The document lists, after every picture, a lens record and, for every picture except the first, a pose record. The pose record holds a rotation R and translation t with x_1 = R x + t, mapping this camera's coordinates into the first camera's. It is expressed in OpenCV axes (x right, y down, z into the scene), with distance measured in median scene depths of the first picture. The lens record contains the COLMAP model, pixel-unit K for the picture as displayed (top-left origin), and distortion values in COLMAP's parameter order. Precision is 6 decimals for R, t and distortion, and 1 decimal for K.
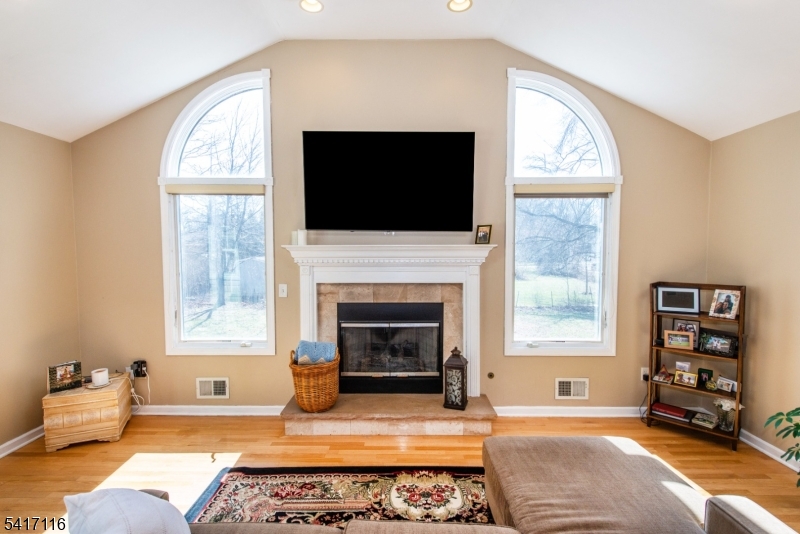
lens RADIAL K [[378.5, 0, 398.2], [0, 378.5, 269.1], [0, 0, 1]] dist [0.000057, 0.000077]
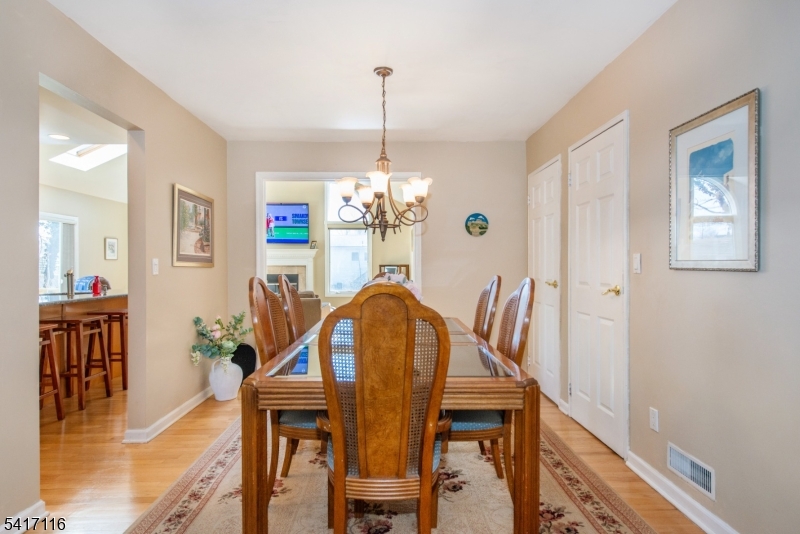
lens RADIAL K [[445.7, 0, 398.5], [0, 445.7, 269.4], [0, 0, 1]] dist [0.016269, -0.001200]
pose [[0.999641, 0.000030, 0.026781, 0.721049], [0.001141, 0.999042, -0.043743, 0.196529], [-0.026757, 0.043758, 0.998684, -1.916032]]
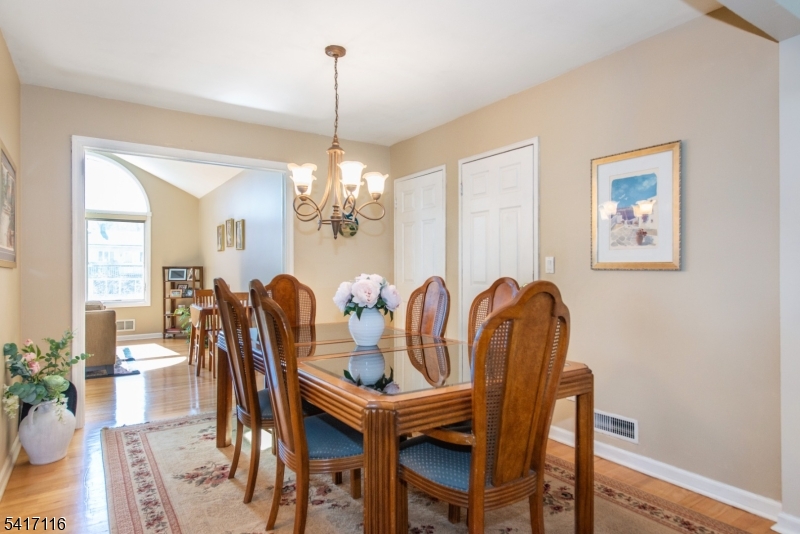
lens RADIAL K [[459.7, 0, 398.6], [0, 459.7, 267.1], [0, 0, 1]] dist [0.023483, -0.001250]
pose [[0.832454, 0.003343, 0.554084, 0.350944], [0.027277, 0.998522, -0.047006, 0.193885], [-0.553423, 0.054244, 0.831132, -1.777833]]
